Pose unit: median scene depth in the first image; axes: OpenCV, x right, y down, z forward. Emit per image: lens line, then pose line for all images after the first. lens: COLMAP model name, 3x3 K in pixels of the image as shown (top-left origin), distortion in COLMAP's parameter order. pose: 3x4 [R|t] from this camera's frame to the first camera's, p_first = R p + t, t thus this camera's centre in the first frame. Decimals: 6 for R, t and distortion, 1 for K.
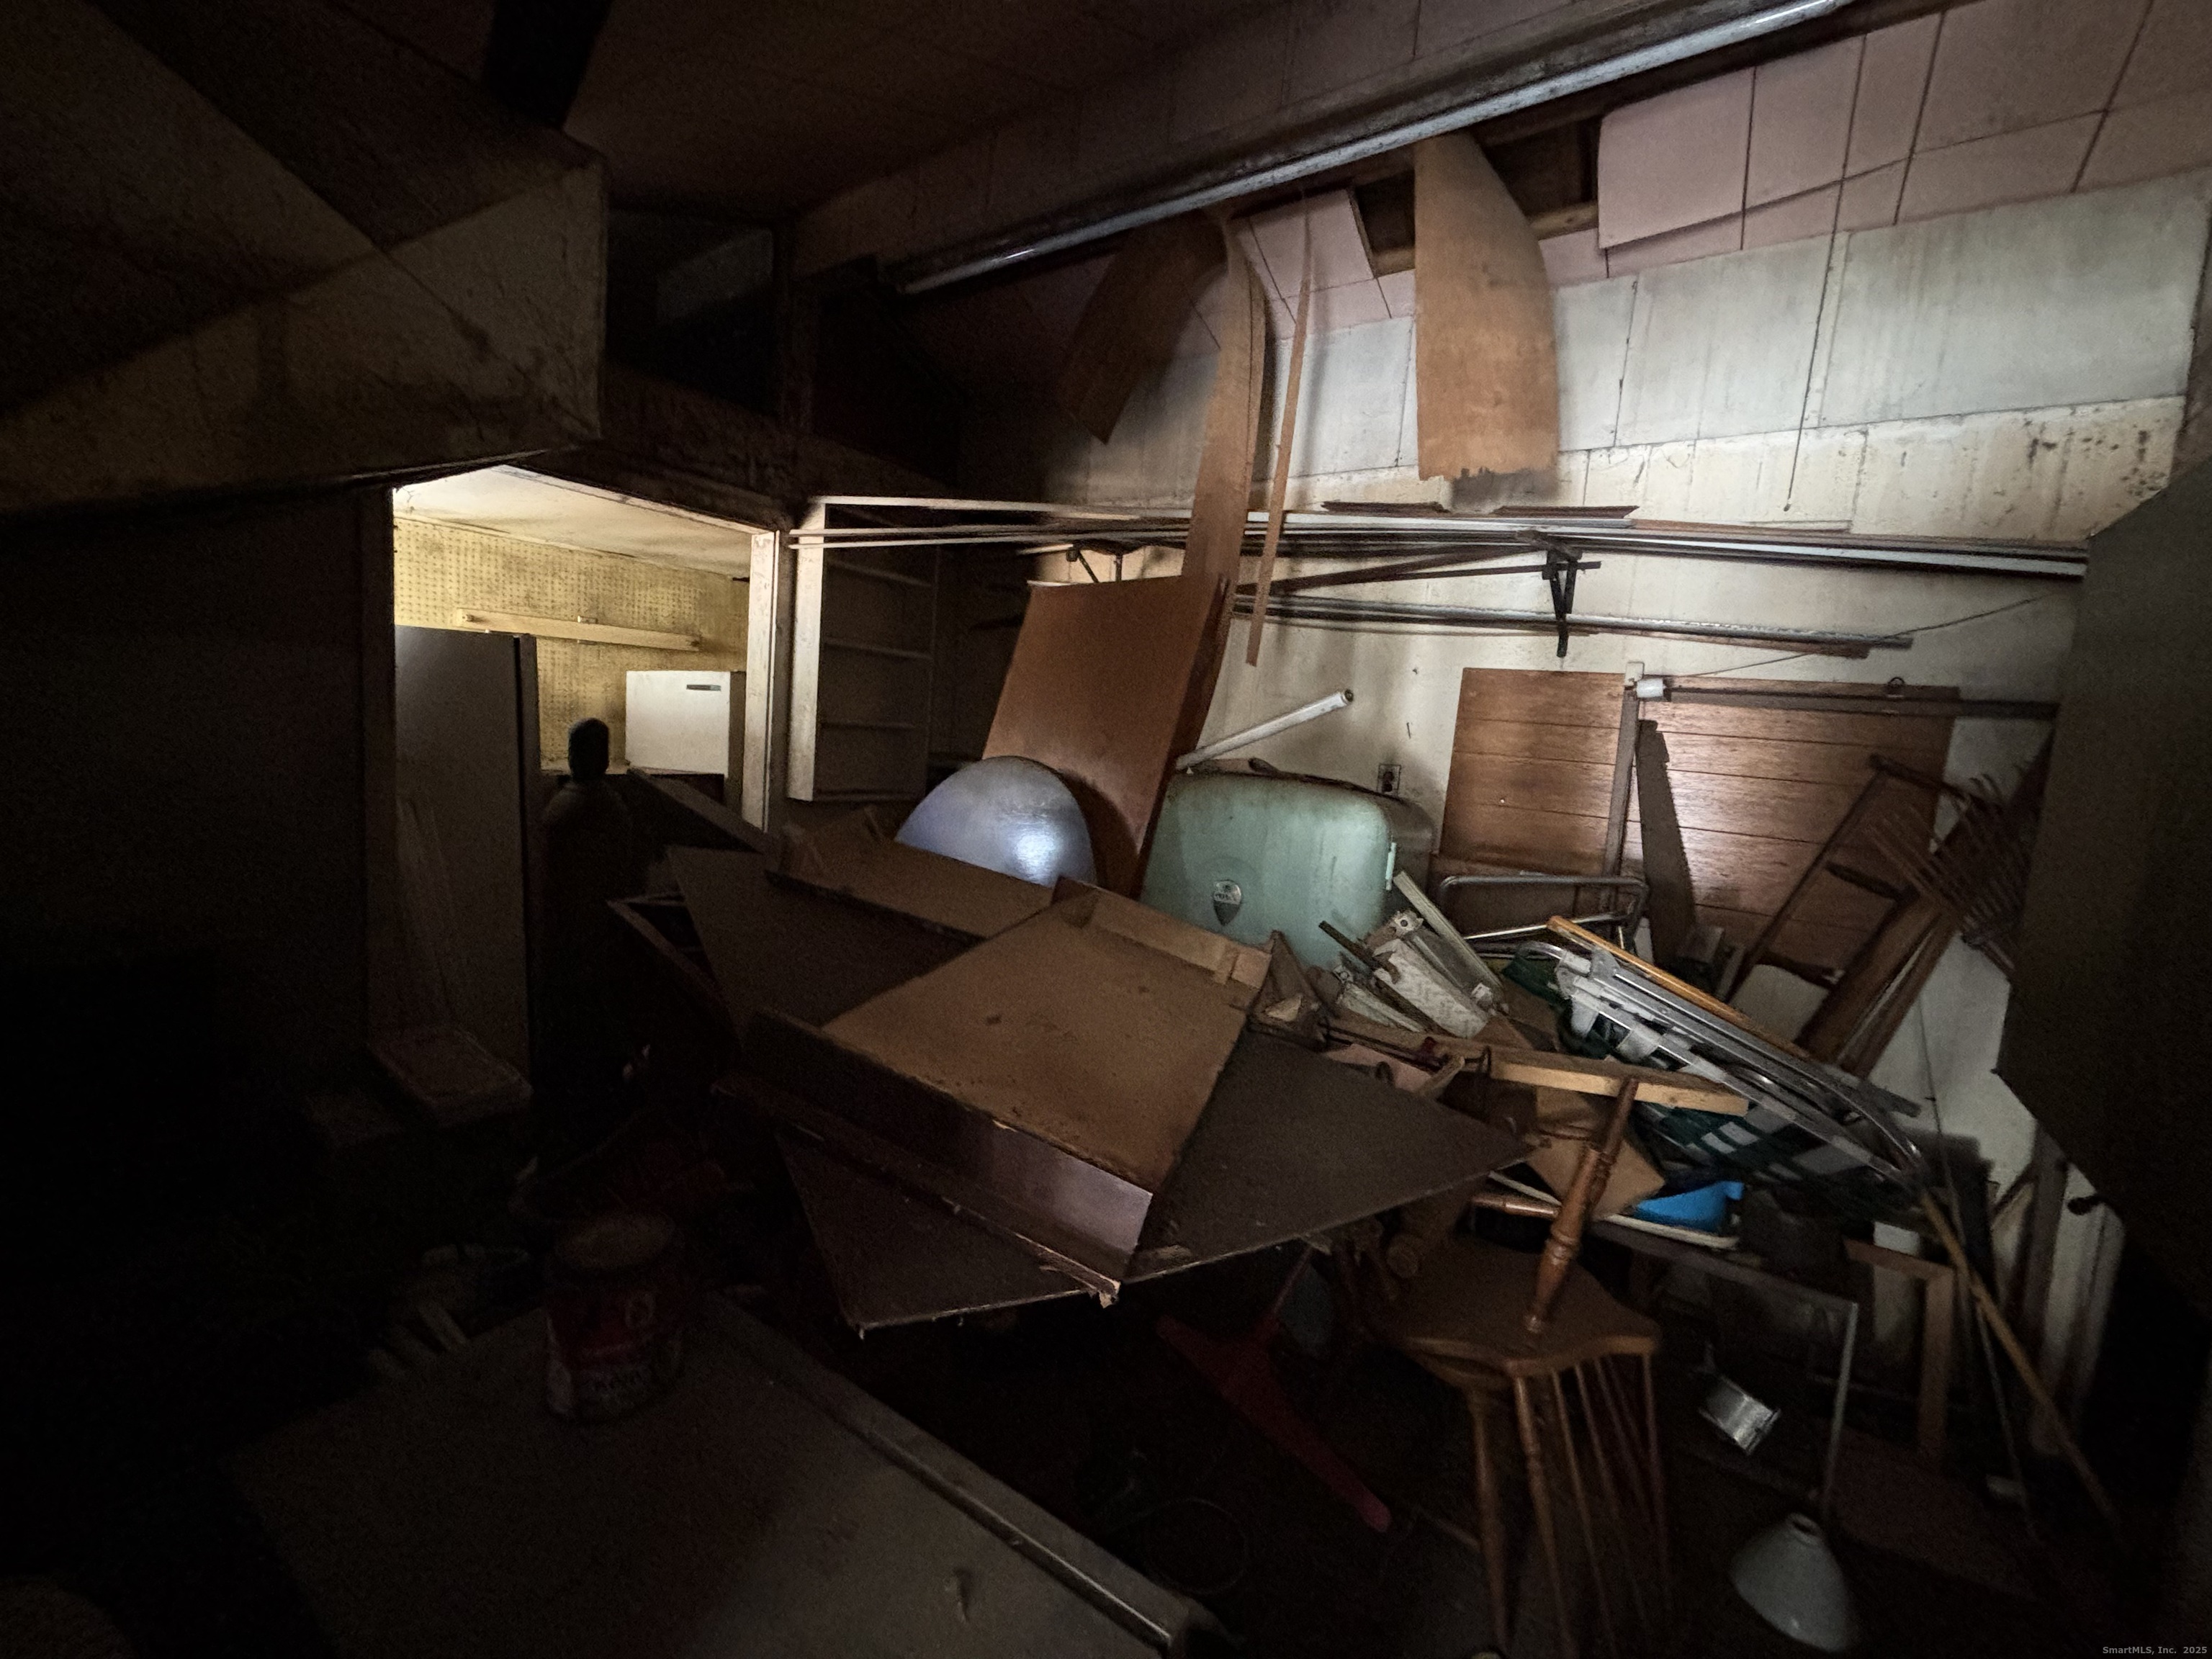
lens RADIAL K [[886.5, 0, 1104.4], [0, 886.5, 818.7], [0, 0, 1]] dist [-0.002329, 0.001876]
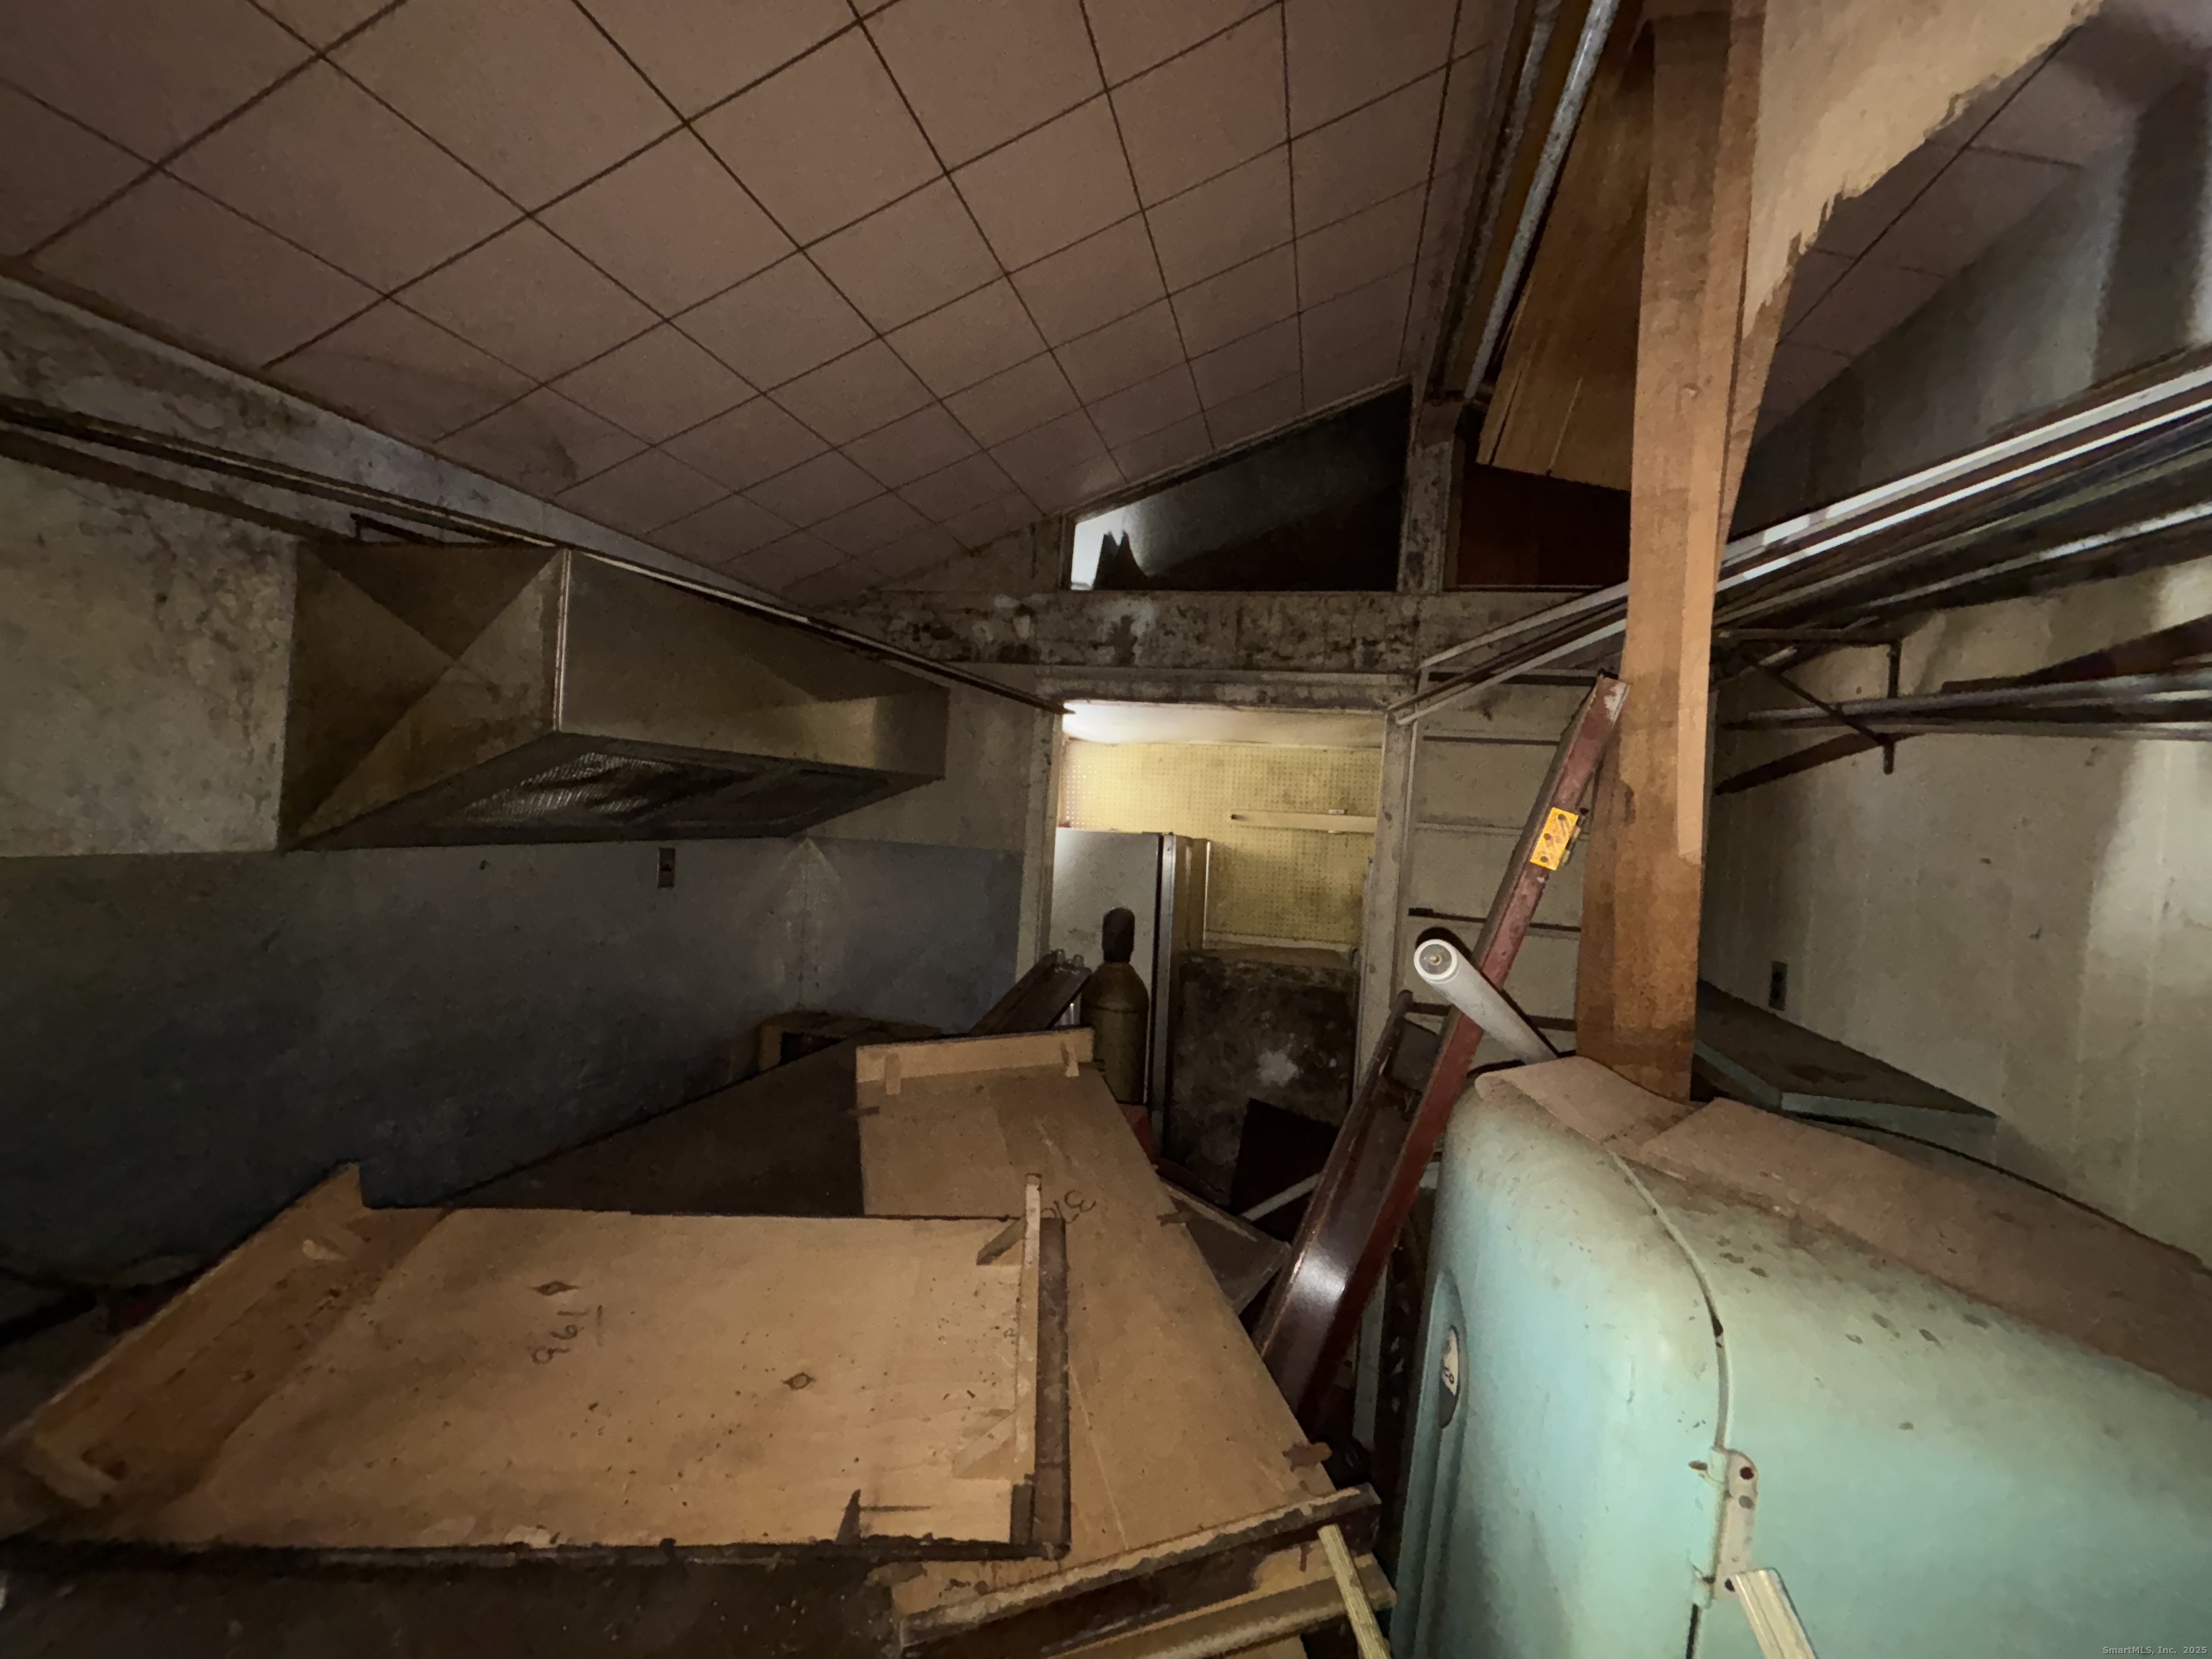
lens RADIAL K [[886.5, 0, 1110.6], [0, 886.5, 822.7], [0, 0, 1]] dist [-0.002329, 0.001876]
pose [[0.371576, -0.037760, -0.927634, 0.689624], [-0.135265, 0.986309, -0.094330, -0.171661], [0.918496, 0.160527, 0.361381, 0.849123]]
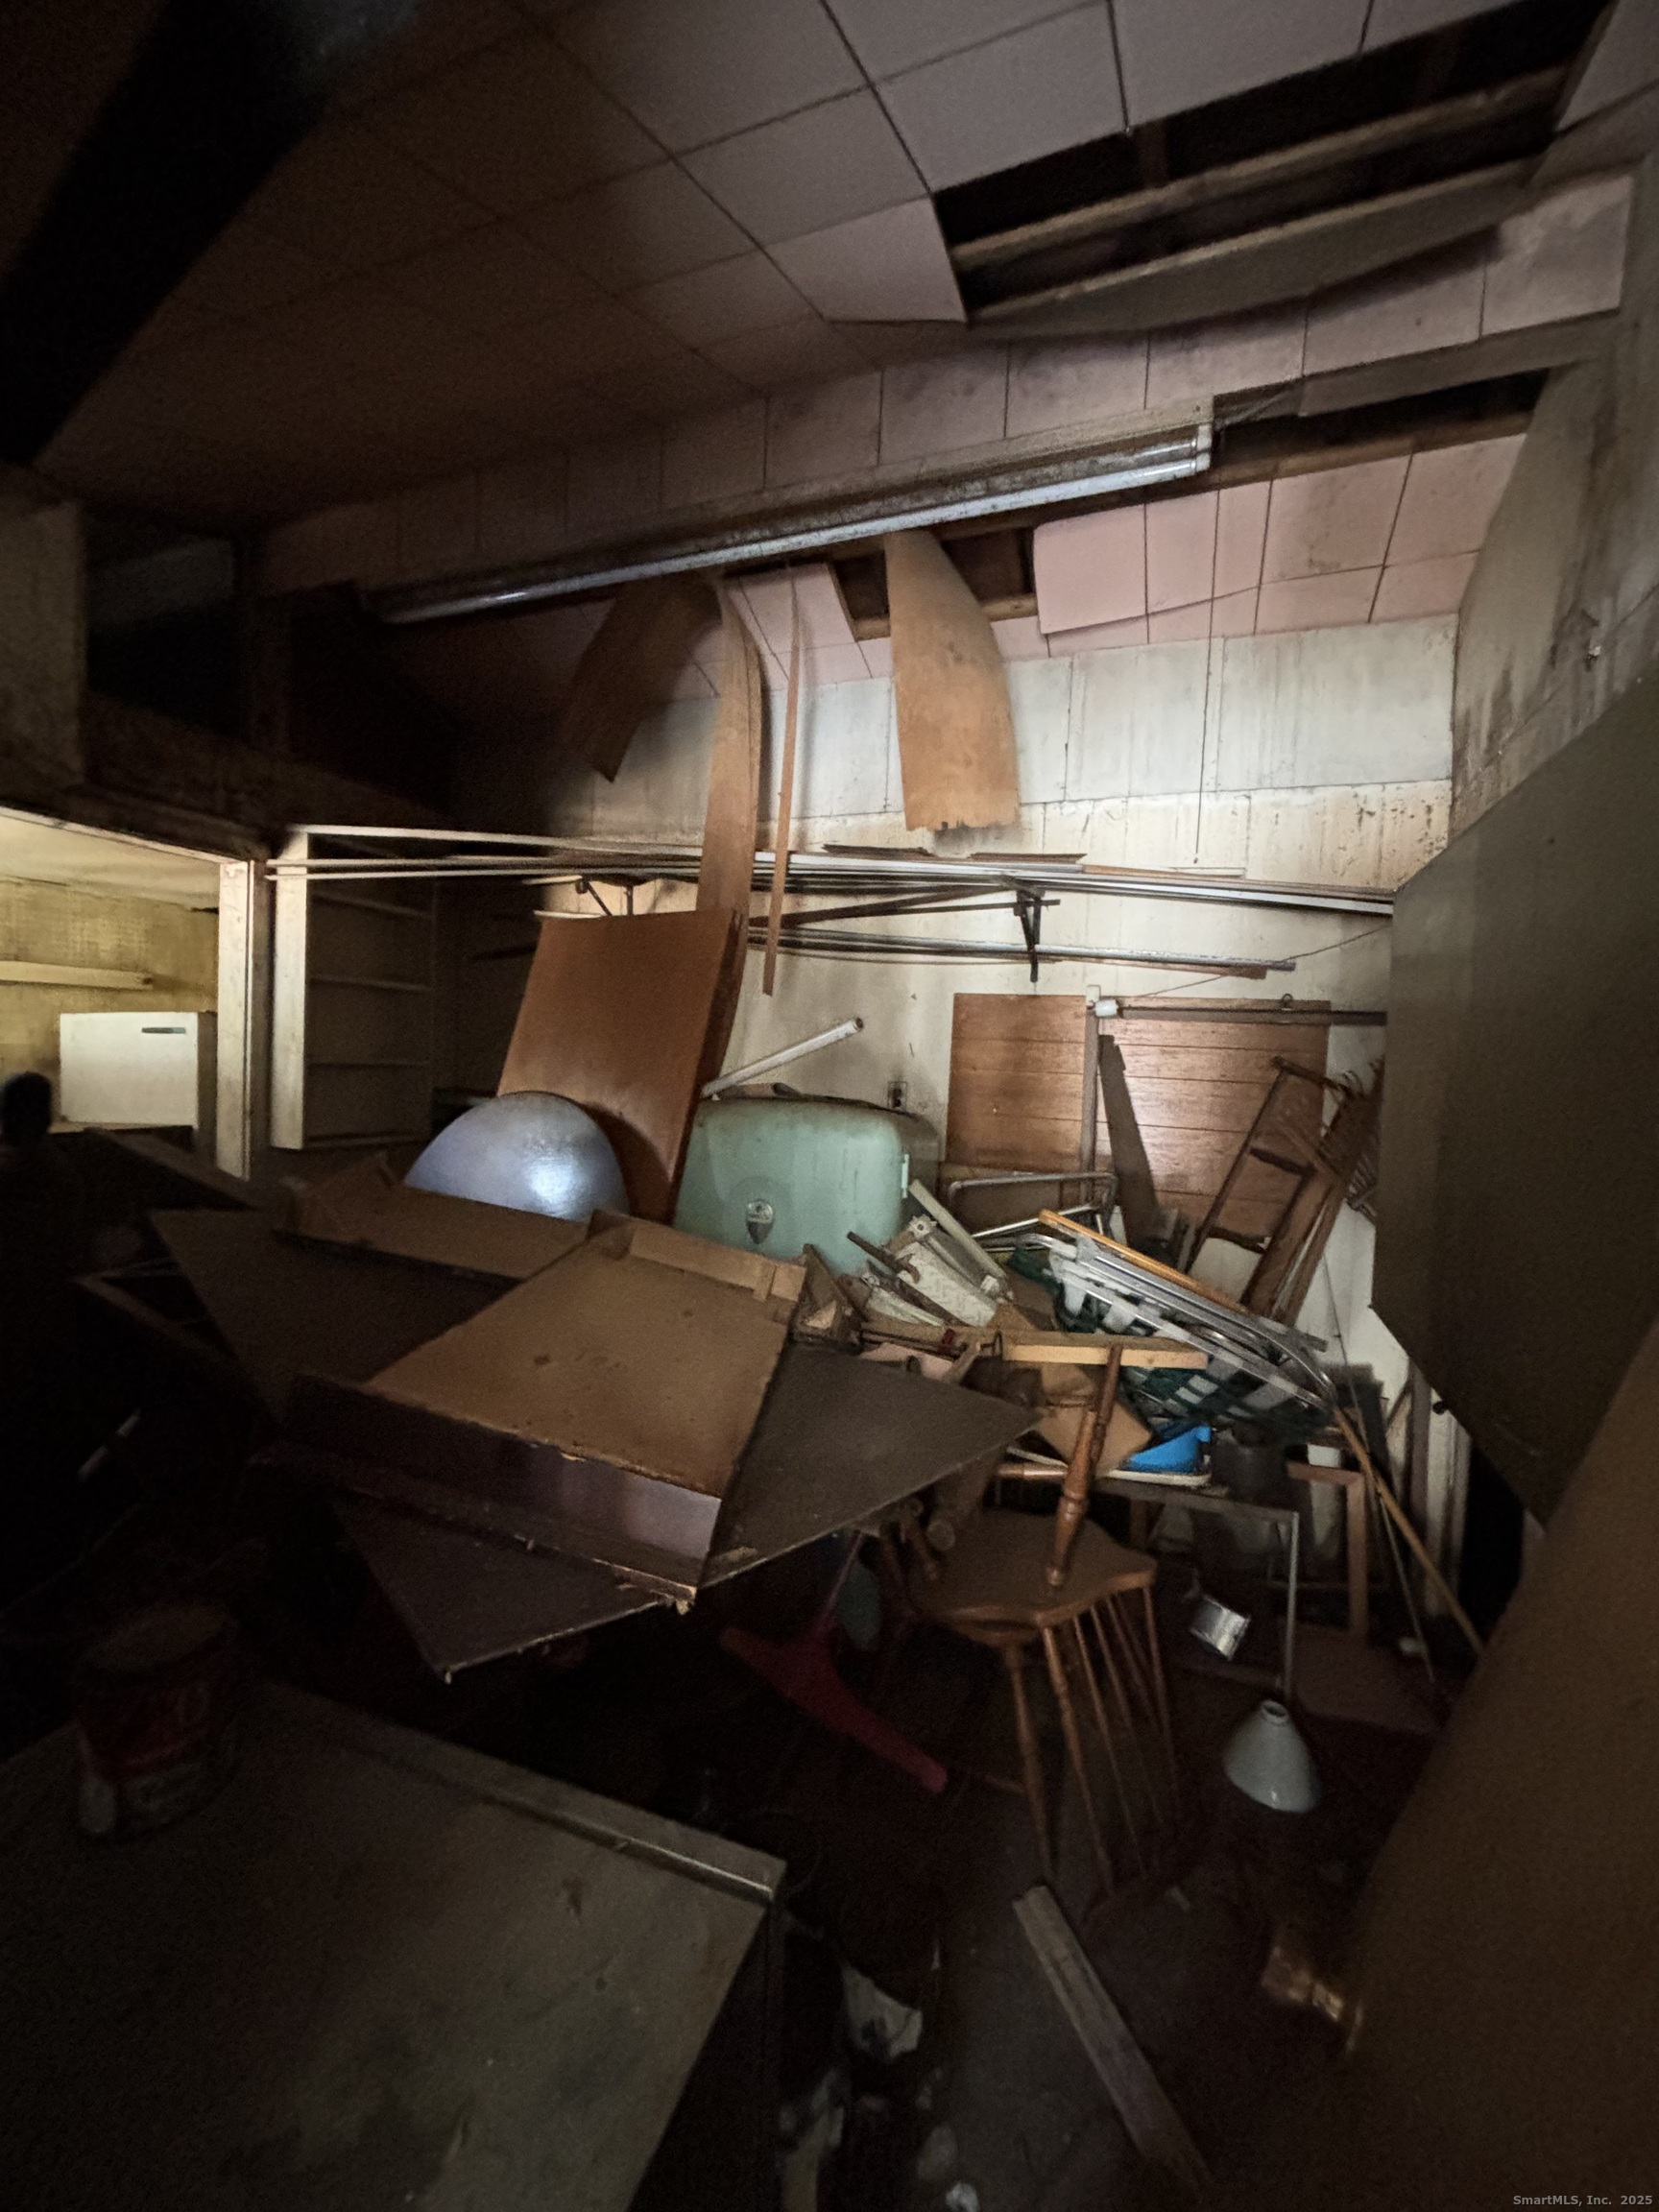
lens RADIAL K [[886.5, 0, 821.5], [0, 886.5, 1095.1], [0, 0, 1]] dist [-0.002329, 0.001876]
pose [[0.972580, -0.049432, 0.227253, -0.020362], [0.060704, 0.997234, -0.042879, -0.006085], [-0.224505, 0.055499, 0.972891, -0.045604]]
